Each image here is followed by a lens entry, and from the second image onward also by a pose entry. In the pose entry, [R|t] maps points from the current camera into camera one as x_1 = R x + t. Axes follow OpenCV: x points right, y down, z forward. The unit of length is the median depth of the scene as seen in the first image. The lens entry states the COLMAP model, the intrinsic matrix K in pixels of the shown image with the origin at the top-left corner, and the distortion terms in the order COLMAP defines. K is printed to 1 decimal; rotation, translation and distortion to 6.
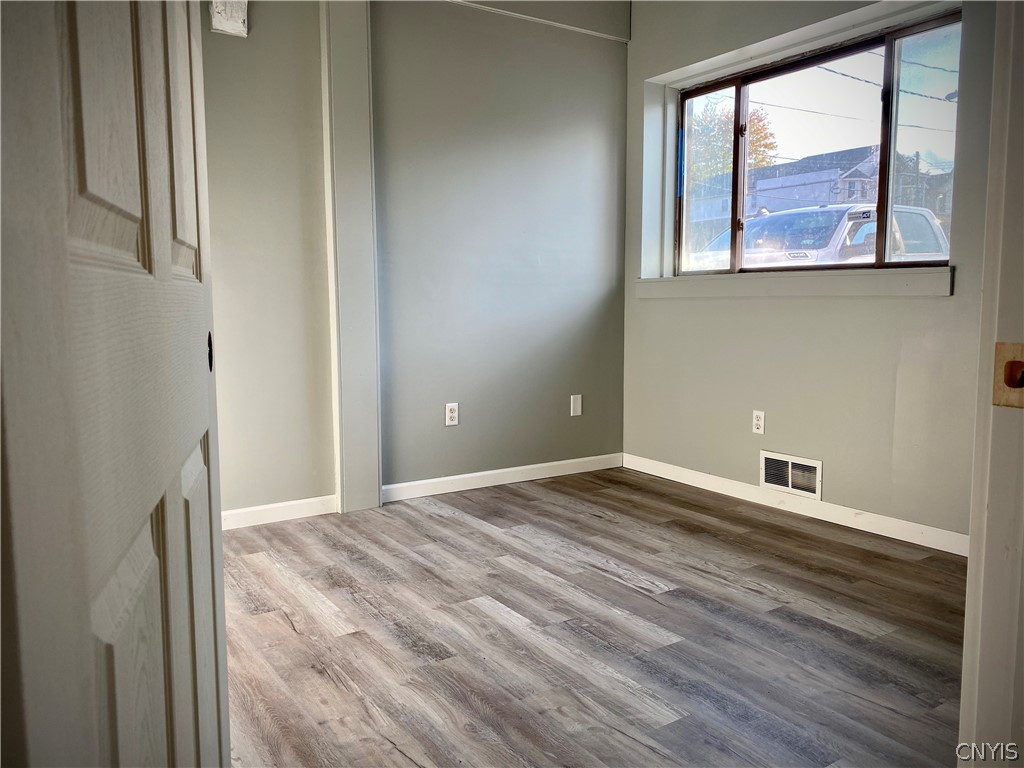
lens RADIAL K [[777.0, 0, 510.4], [0, 777.0, 379.1], [0, 0, 1]] dist [0.012810, -0.010687]
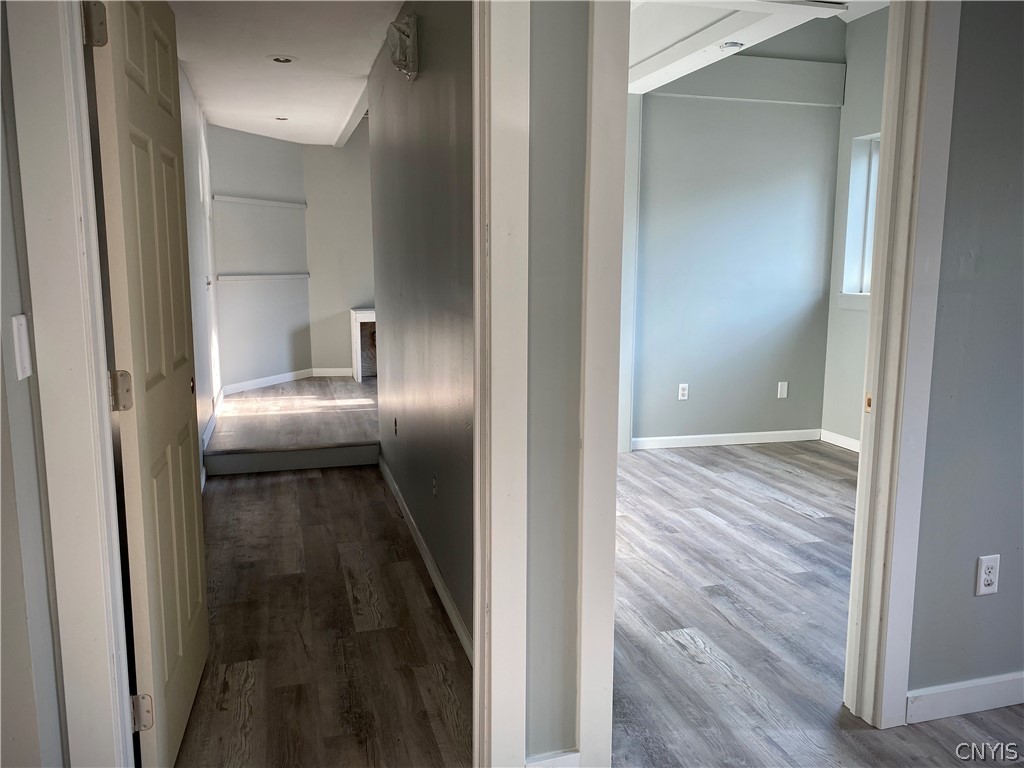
lens RADIAL K [[777.0, 0, 464.0], [0, 777.0, 365.4], [0, 0, 1]] dist [0.012810, -0.010687]
pose [[0.938910, 0.047773, -0.340832, 0.039174], [-0.036963, 0.998588, 0.038146, -0.055745], [0.342173, -0.023217, 0.939350, -0.615275]]
